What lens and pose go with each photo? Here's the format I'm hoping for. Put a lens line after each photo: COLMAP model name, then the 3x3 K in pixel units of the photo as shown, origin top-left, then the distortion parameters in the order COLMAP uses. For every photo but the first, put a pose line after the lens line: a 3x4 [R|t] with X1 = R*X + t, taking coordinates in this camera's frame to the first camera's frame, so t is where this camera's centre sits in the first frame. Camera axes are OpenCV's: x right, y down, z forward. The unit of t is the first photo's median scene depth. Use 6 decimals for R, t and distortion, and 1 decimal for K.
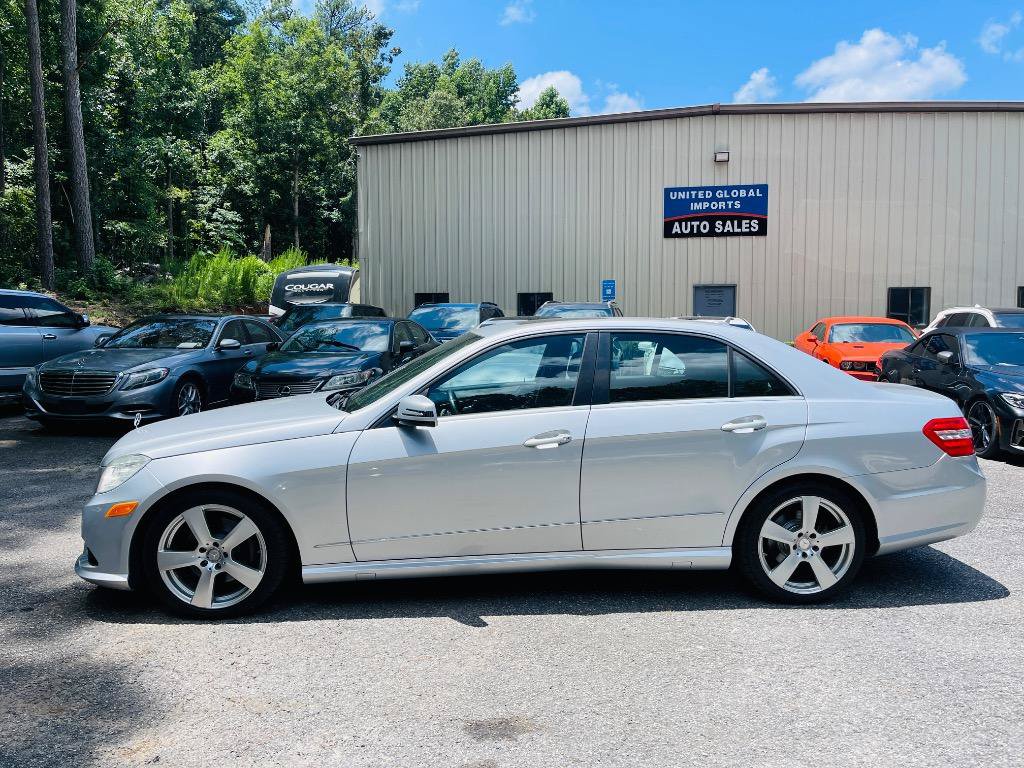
lens RADIAL K [[787.5, 0, 518.1], [0, 787.5, 376.6], [0, 0, 1]] dist [0.066648, -0.097586]
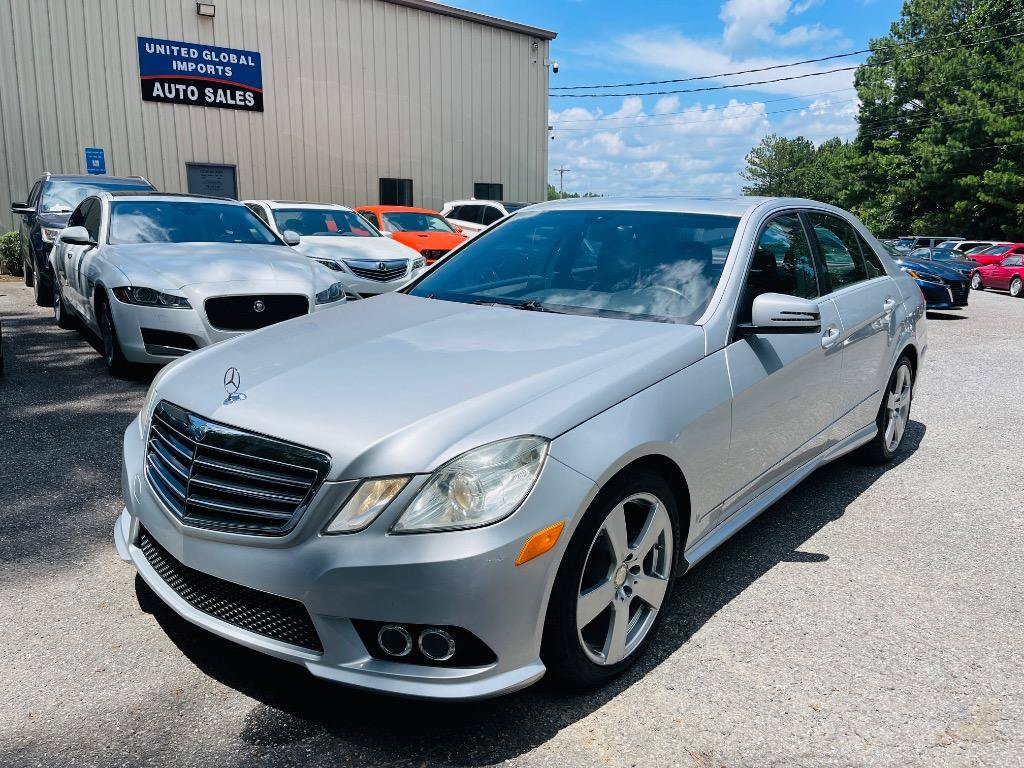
lens RADIAL K [[787.5, 0, 504.2], [0, 787.5, 384.9], [0, 0, 1]] dist [0.066648, -0.097586]
pose [[0.695983, -0.134065, 0.705432, -0.178862], [0.030716, 0.987075, 0.157285, -0.003212], [-0.717401, -0.087800, 0.691105, 0.139092]]
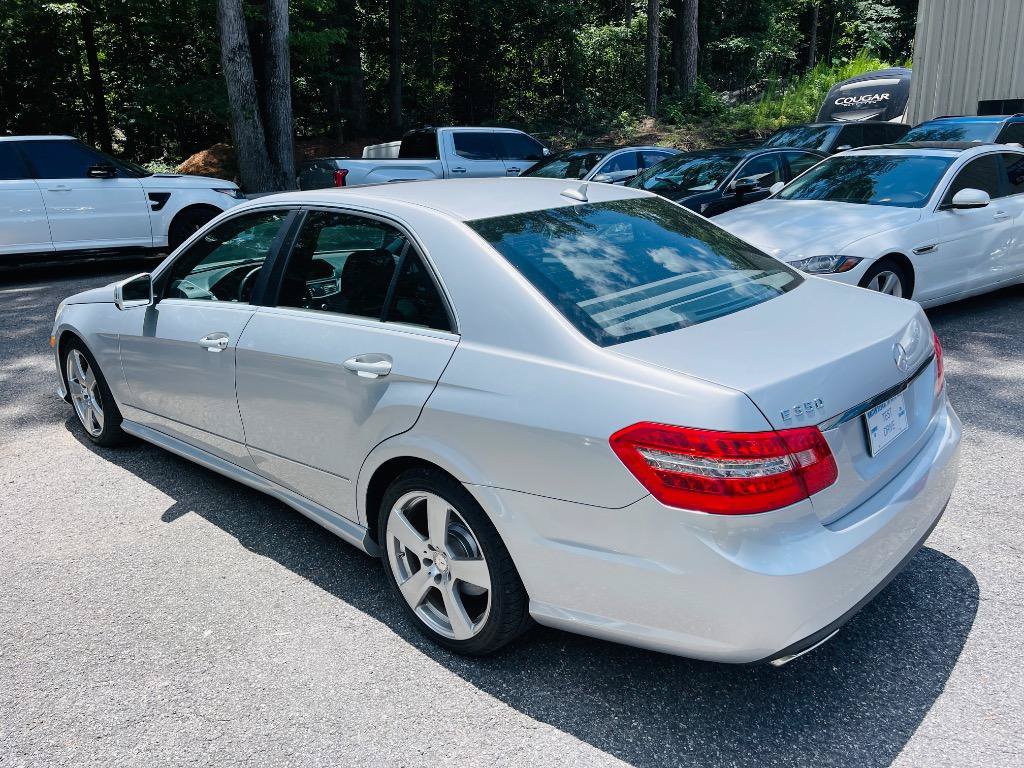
lens RADIAL K [[787.5, 0, 513.3], [0, 787.5, 383.8], [0, 0, 1]] dist [0.066648, -0.097586]
pose [[0.671544, 0.195559, -0.714692, 0.185410], [-0.023822, 0.969743, 0.242964, -0.019158], [0.740581, -0.146136, 0.655884, 0.145001]]
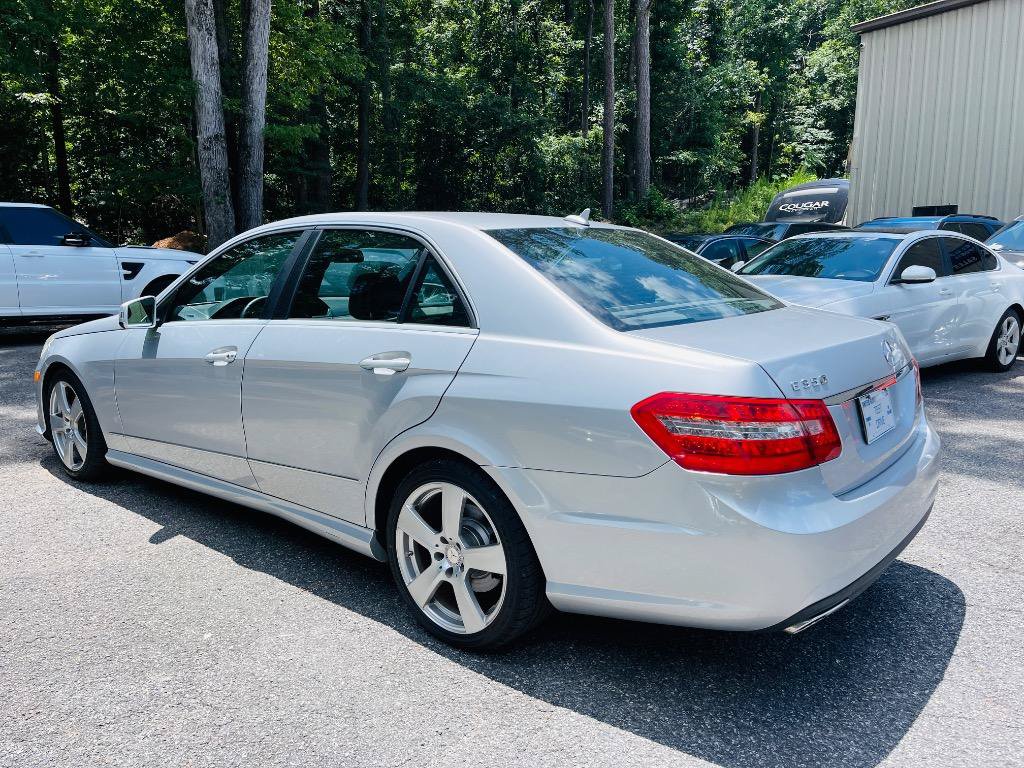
lens RADIAL K [[787.5, 0, 512.7], [0, 787.5, 381.3], [0, 0, 1]] dist [0.066648, -0.097586]
pose [[0.710793, 0.115249, -0.693895, 0.185172], [-0.049313, 0.992223, 0.114285, -0.001422], [0.701670, -0.047015, 0.710949, 0.130788]]
